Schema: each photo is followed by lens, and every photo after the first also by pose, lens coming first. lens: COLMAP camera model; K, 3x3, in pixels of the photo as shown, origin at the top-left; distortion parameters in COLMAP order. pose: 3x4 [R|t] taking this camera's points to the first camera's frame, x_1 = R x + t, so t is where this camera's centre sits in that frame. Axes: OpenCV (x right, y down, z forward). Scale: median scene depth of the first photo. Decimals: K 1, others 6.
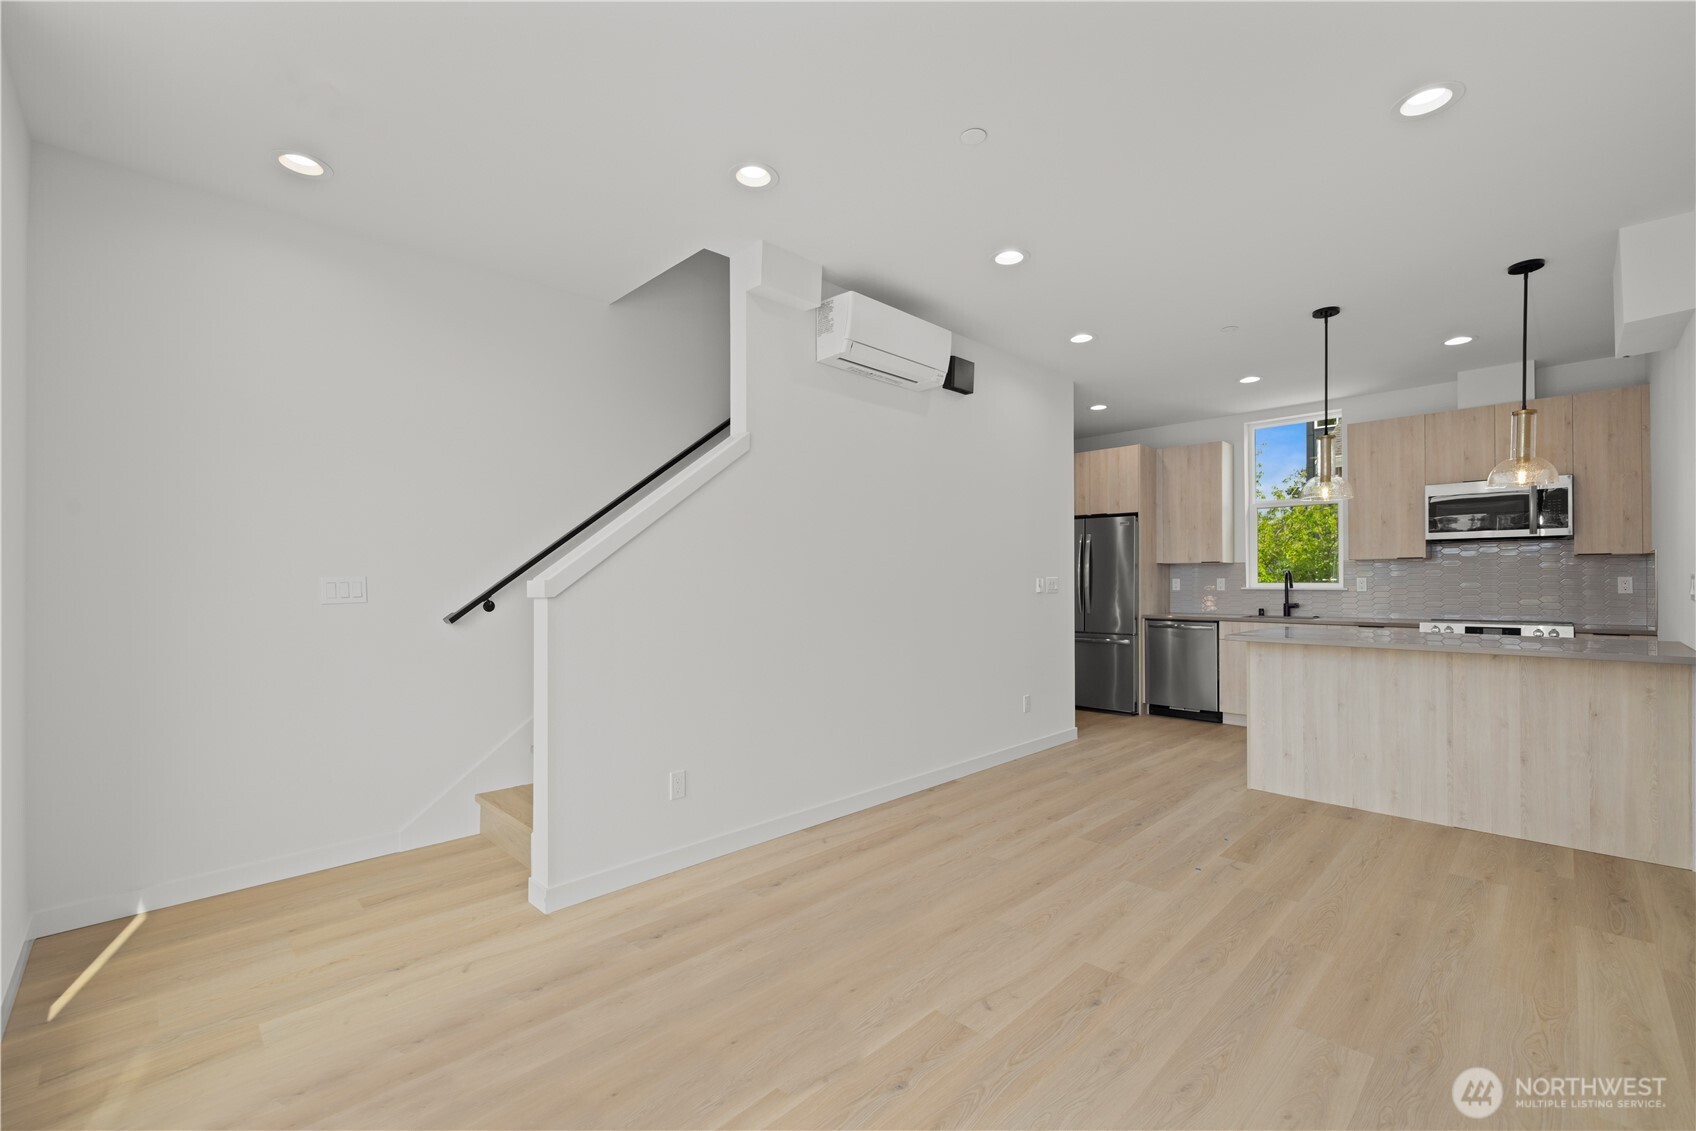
lens RADIAL K [[712.5, 0, 847.4], [0, 712.5, 575.5], [0, 0, 1]] dist [0.000014, 0.000122]
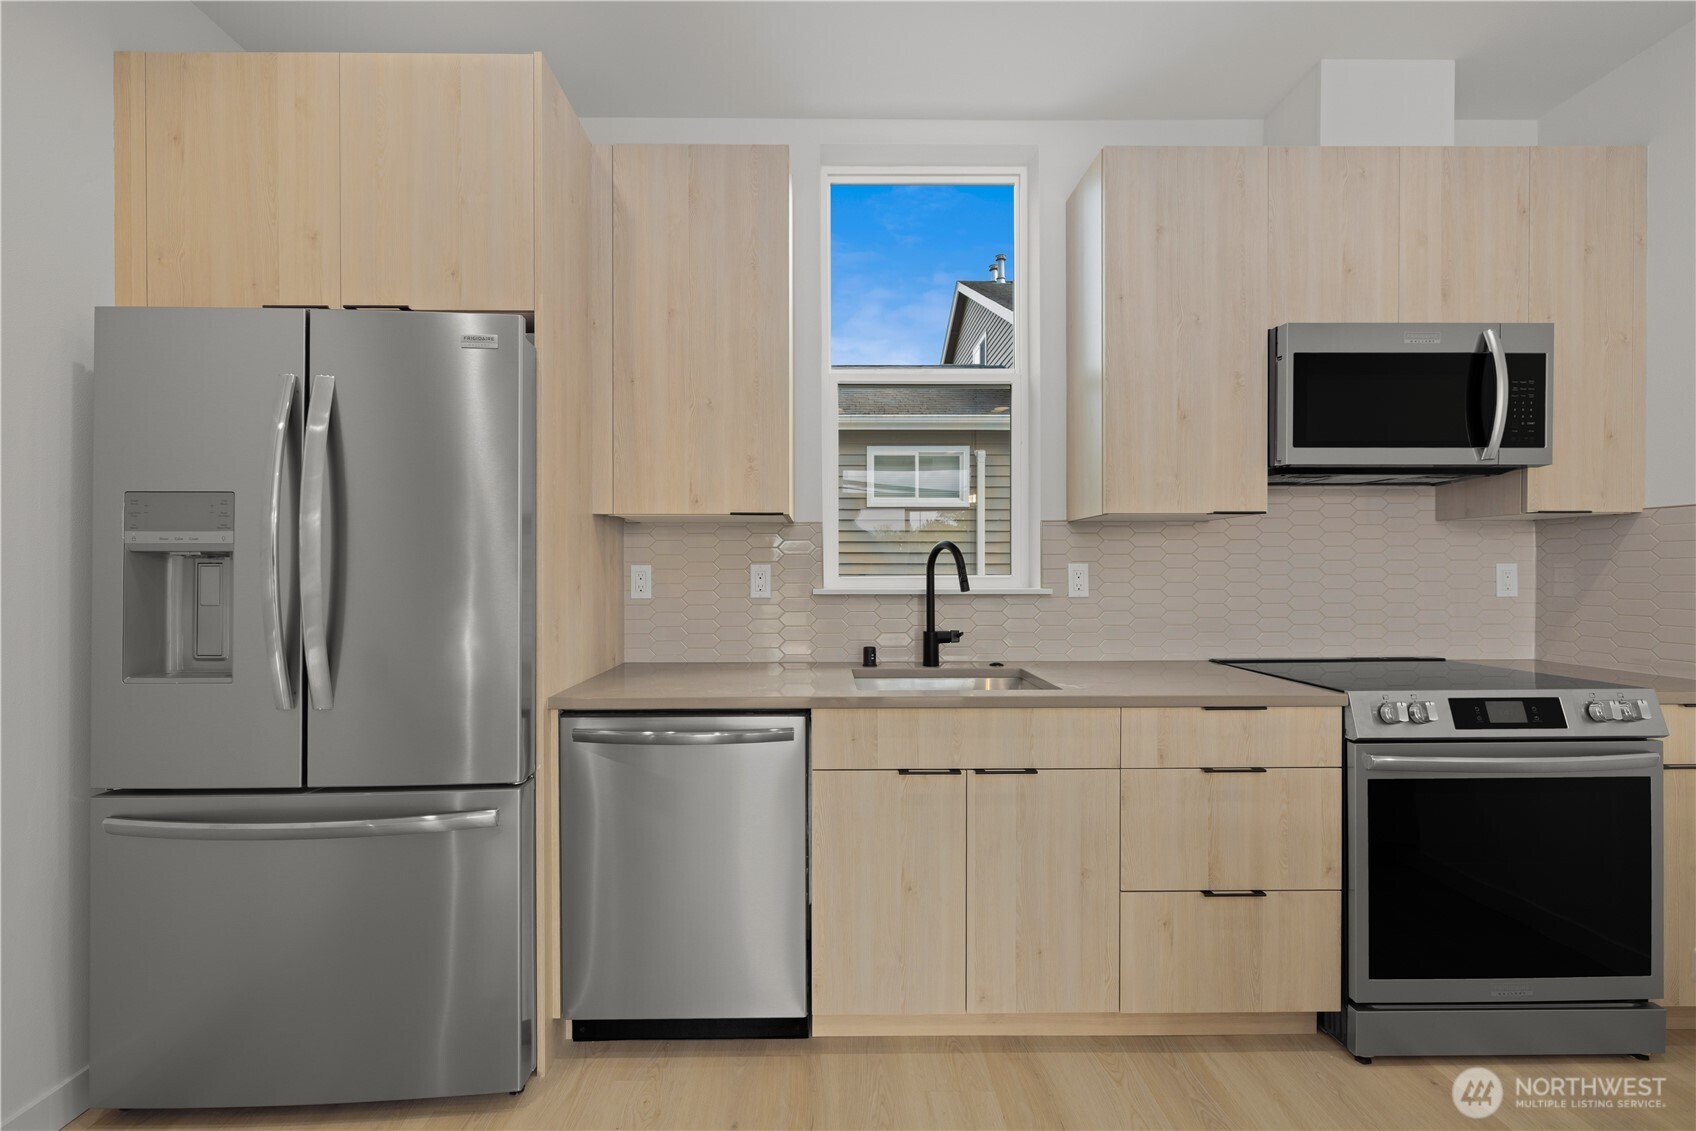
lens RADIAL K [[717.6, 0, 832.0], [0, 717.6, 575.0], [0, 0, 1]] dist [-0.000381, 0.000233]
pose [[0.699257, -0.005277, 0.714851, 0.350559], [-0.005922, 0.999896, 0.013175, 0.005567], [-0.714846, -0.013446, 0.699153, 0.873035]]
